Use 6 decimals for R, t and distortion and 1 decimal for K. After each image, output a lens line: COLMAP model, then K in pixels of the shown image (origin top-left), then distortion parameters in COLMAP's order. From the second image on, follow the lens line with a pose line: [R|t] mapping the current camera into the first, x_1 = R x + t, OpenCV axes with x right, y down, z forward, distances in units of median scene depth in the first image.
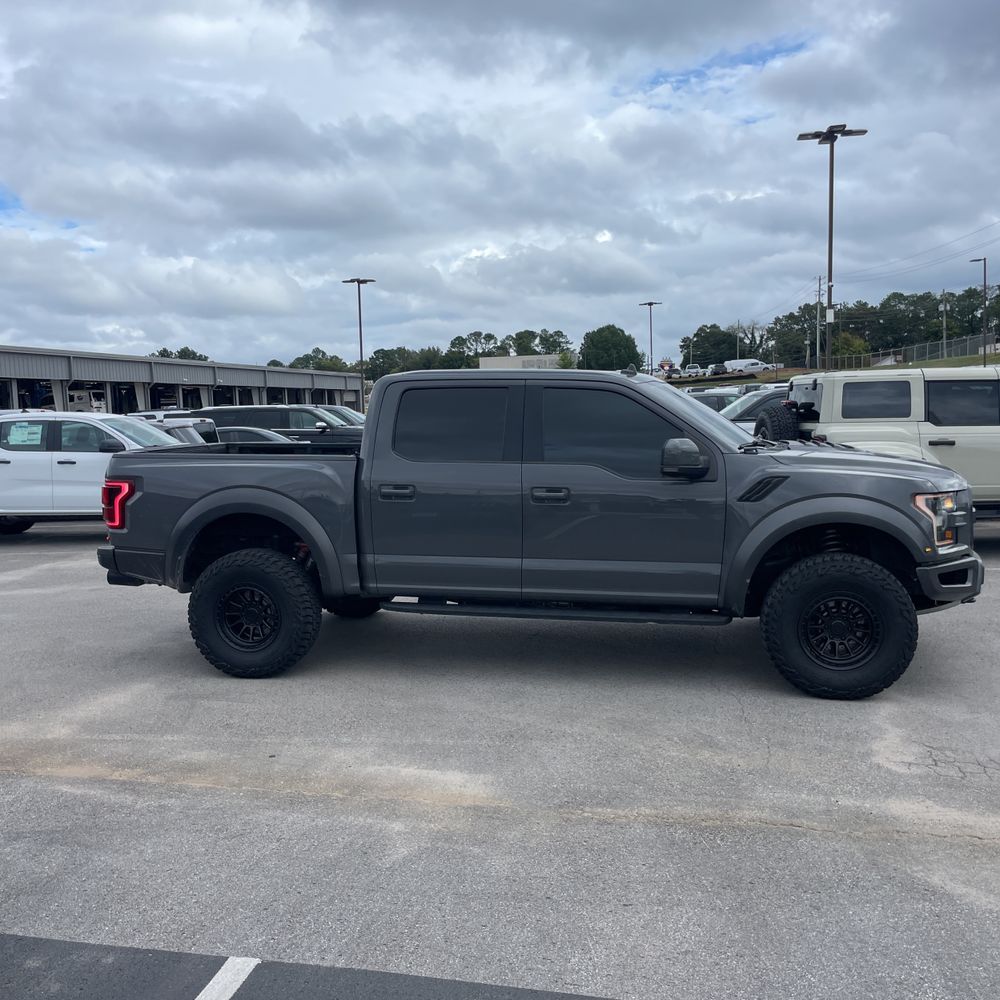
lens RADIAL K [[1019.4, 0, 478.4], [0, 1019.4, 548.9], [0, 0, 1]] dist [0.040248, 0.000000]
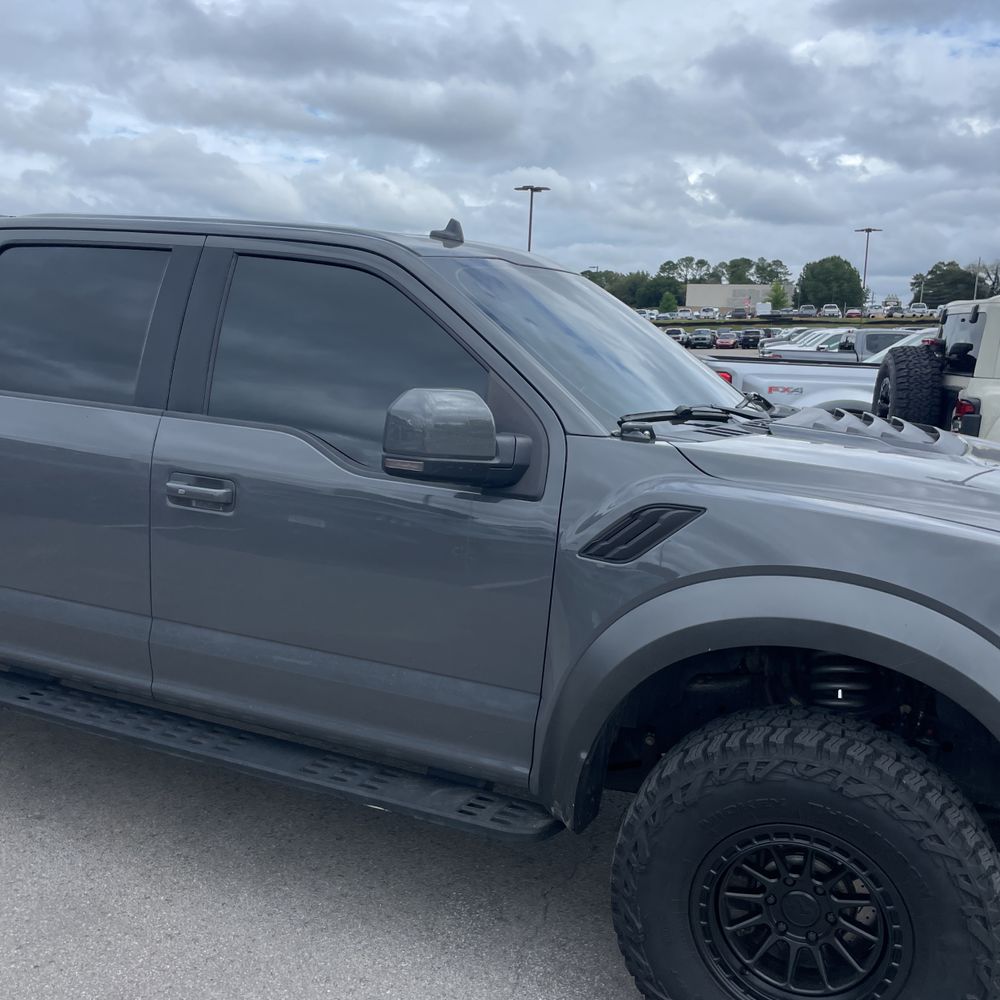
lens RADIAL K [[1019.4, 0, 493.6], [0, 1019.4, 500.2], [0, 0, 1]] dist [0.040248, 0.000000]
pose [[0.980089, 0.095246, -0.174222, 0.048303], [-0.090492, 0.995280, 0.035050, -0.013217], [0.176738, -0.018587, 0.984082, 0.100145]]
